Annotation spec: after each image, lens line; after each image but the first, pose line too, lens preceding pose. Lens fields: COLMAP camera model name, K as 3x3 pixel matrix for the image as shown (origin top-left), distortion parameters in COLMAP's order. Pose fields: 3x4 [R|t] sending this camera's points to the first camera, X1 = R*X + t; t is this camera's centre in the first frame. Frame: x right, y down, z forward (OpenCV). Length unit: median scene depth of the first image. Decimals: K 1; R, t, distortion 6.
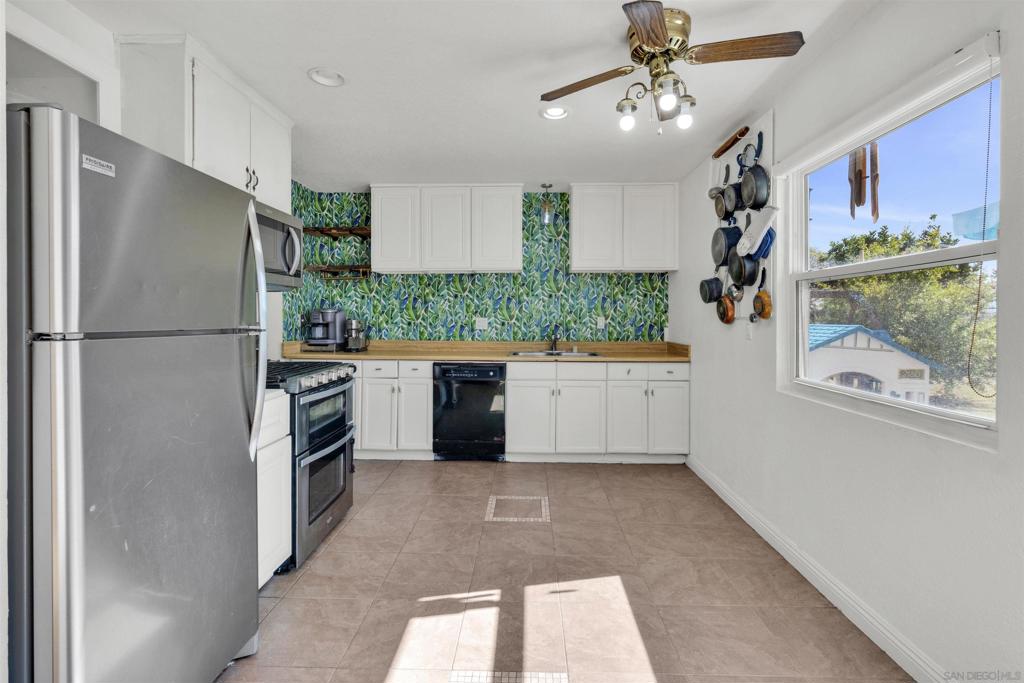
lens RADIAL K [[469.7, 0, 516.6], [0, 469.7, 318.7], [0, 0, 1]] dist [-0.002046, 0.000795]
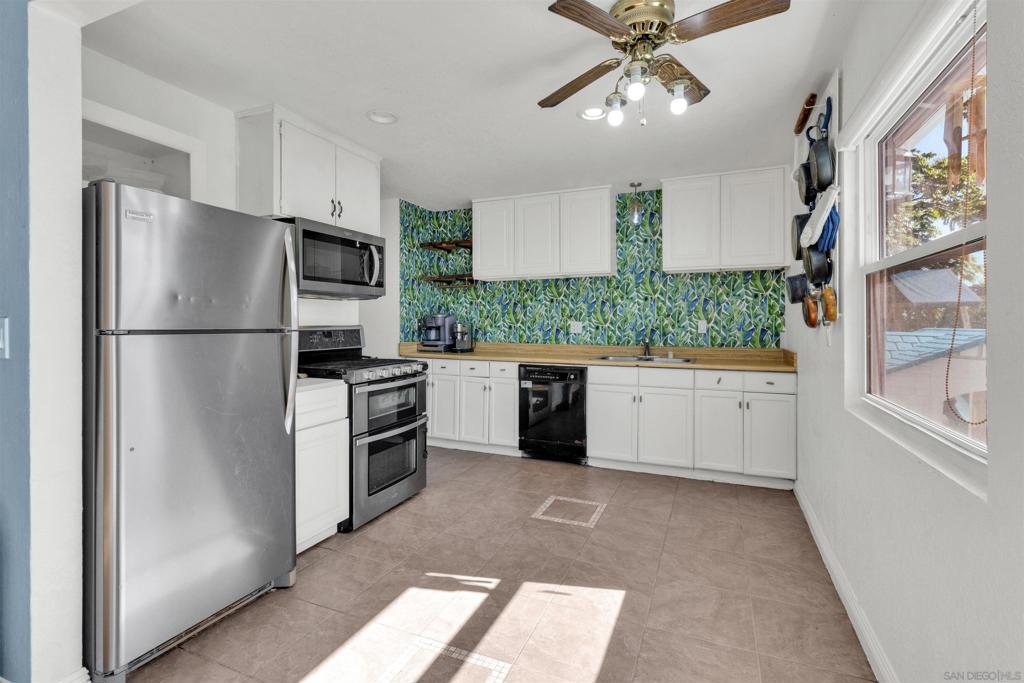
lens RADIAL K [[469.7, 0, 520.7], [0, 469.7, 320.5], [0, 0, 1]] dist [-0.002046, 0.000795]
pose [[0.933215, -0.002901, -0.359307, 0.295547], [0.000475, 0.999976, -0.006841, 0.004210], [0.359318, 0.006214, 0.933194, 0.024487]]
